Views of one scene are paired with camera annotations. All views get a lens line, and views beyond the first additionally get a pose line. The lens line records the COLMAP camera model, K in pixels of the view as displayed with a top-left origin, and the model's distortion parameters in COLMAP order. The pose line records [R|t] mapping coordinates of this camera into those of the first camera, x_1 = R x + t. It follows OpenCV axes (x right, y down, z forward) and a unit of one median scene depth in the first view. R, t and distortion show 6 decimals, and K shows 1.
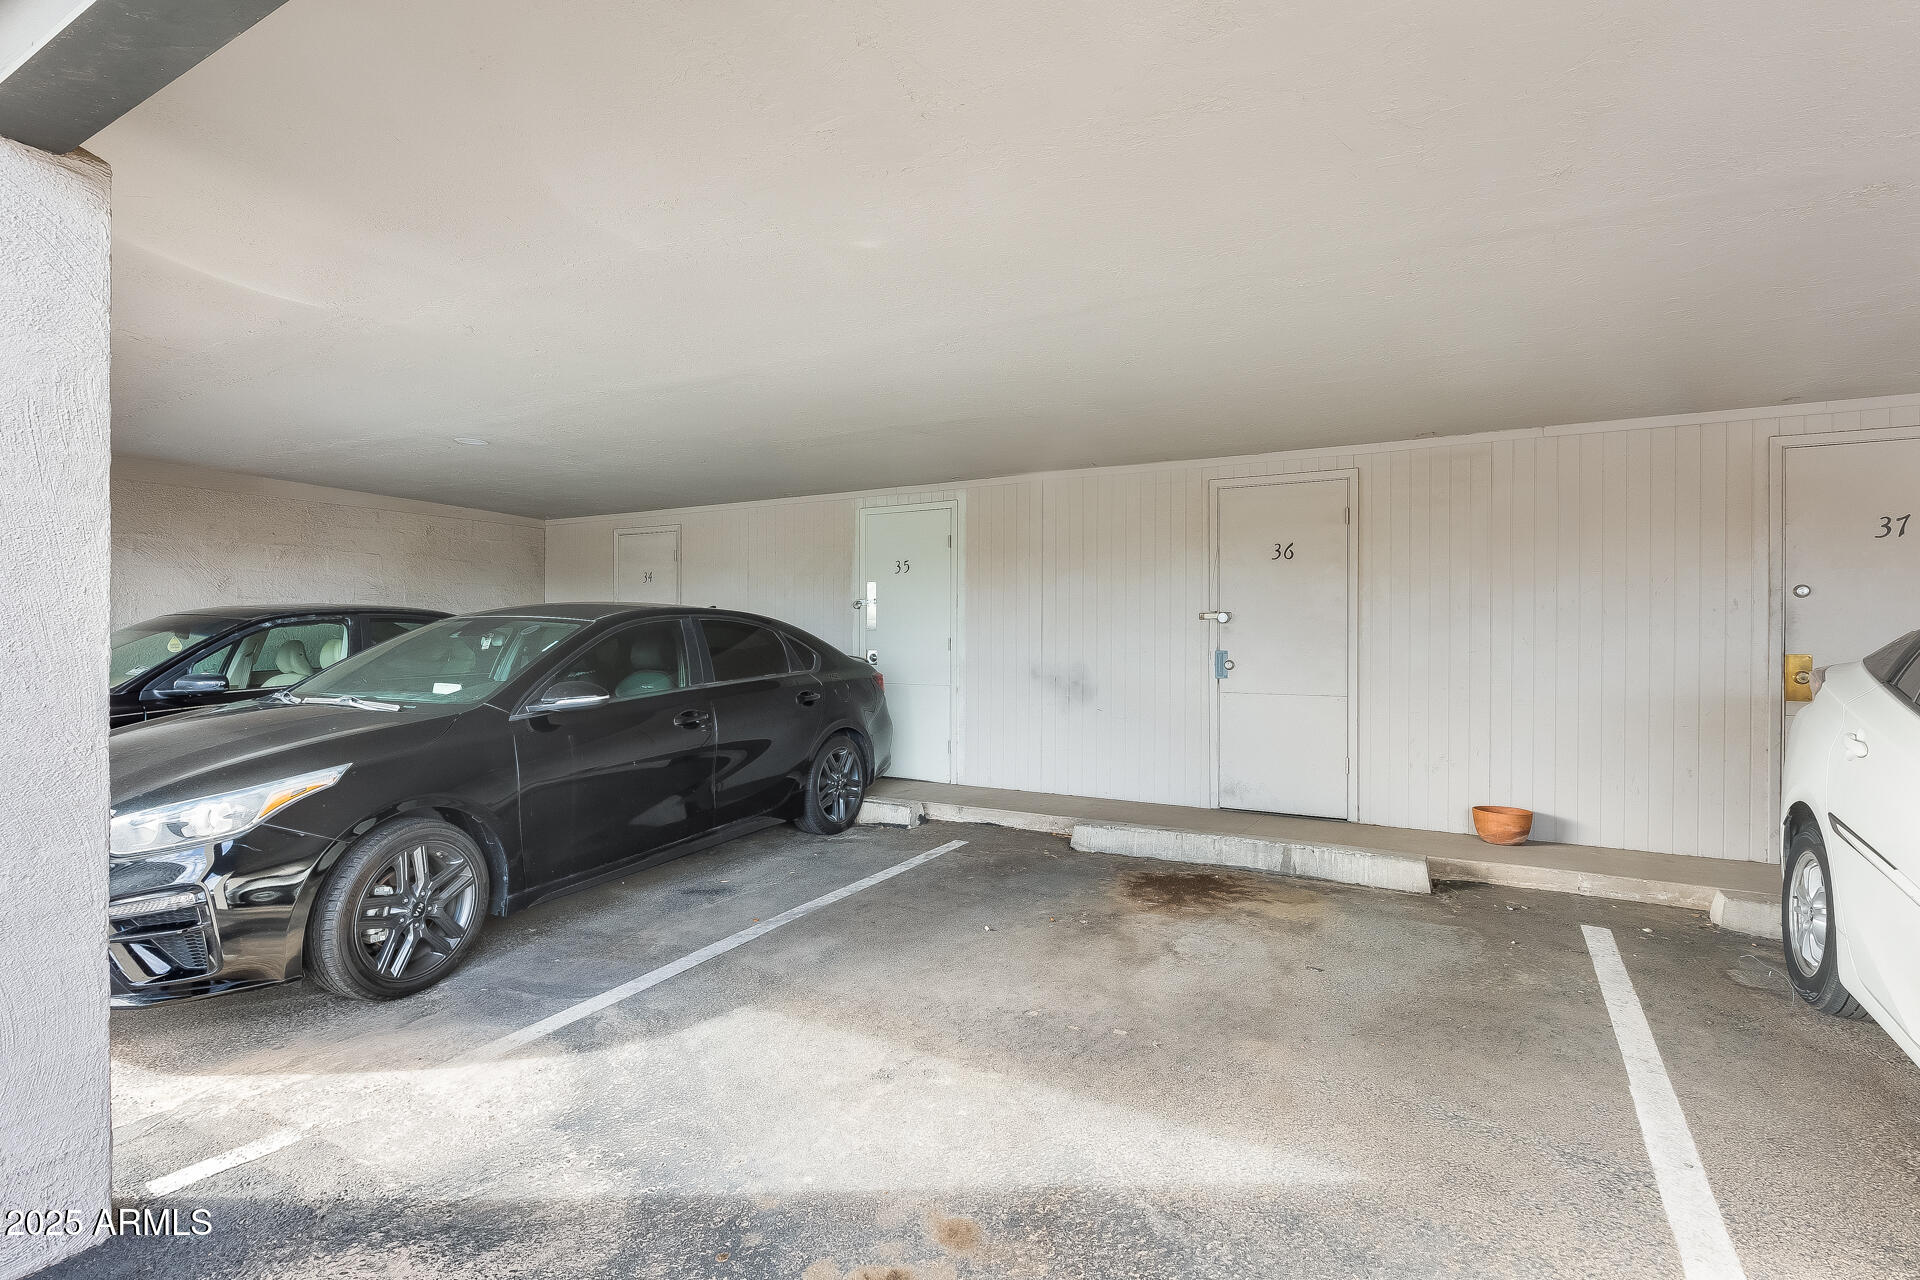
lens RADIAL K [[885.7, 0, 960.0], [0, 885.7, 640.0], [0, 0, 1]] dist [-0.002492, -0.000780]
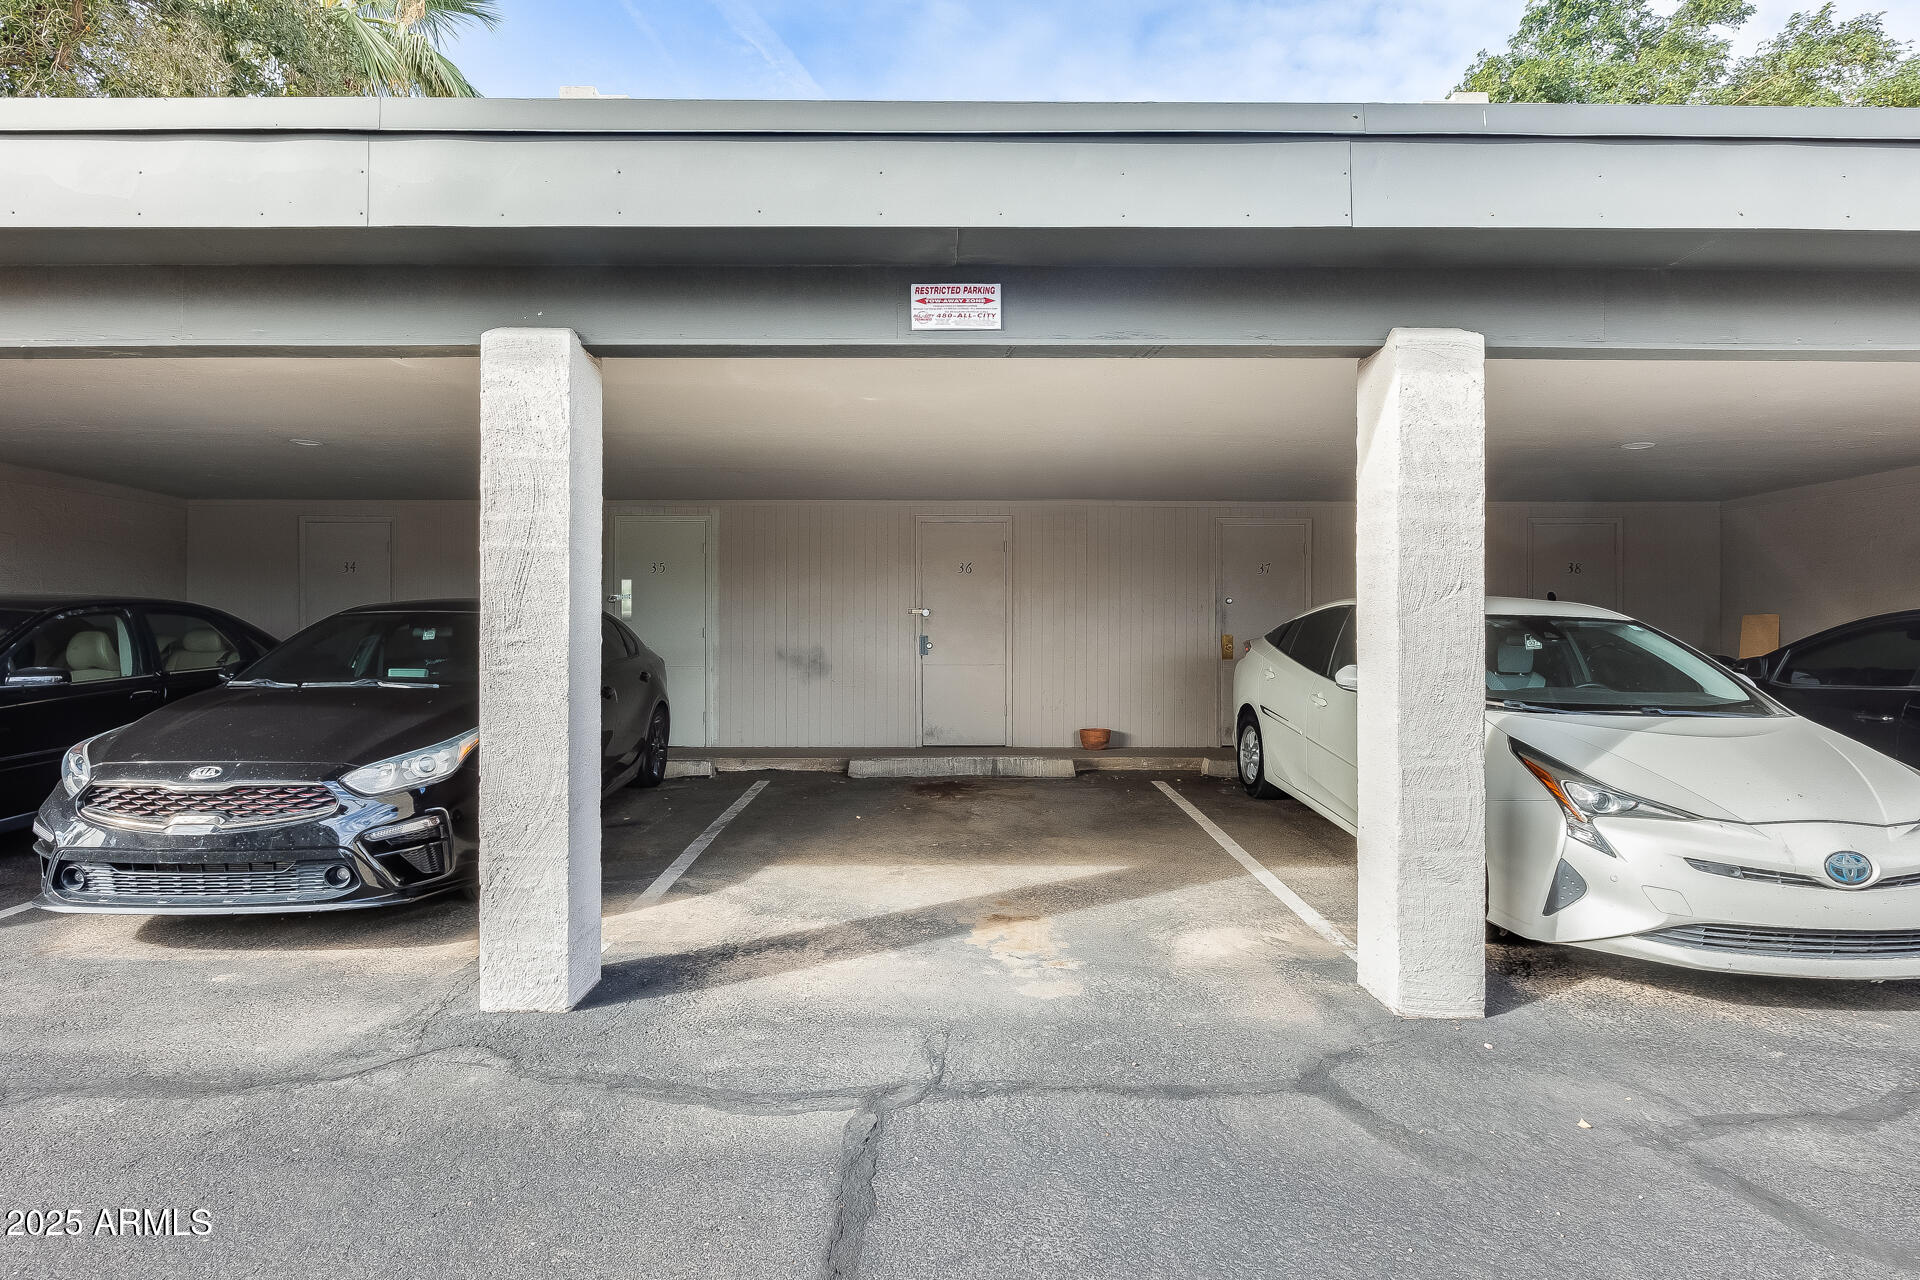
lens RADIAL K [[853.6, 0, 954.0], [0, 853.6, 631.4], [0, 0, 1]] dist [0.000189, -0.000546]
pose [[0.874798, -0.006596, 0.484442, -0.436388], [0.004442, 0.999974, 0.005594, -0.003193], [-0.484467, -0.002741, 0.874805, -0.301556]]
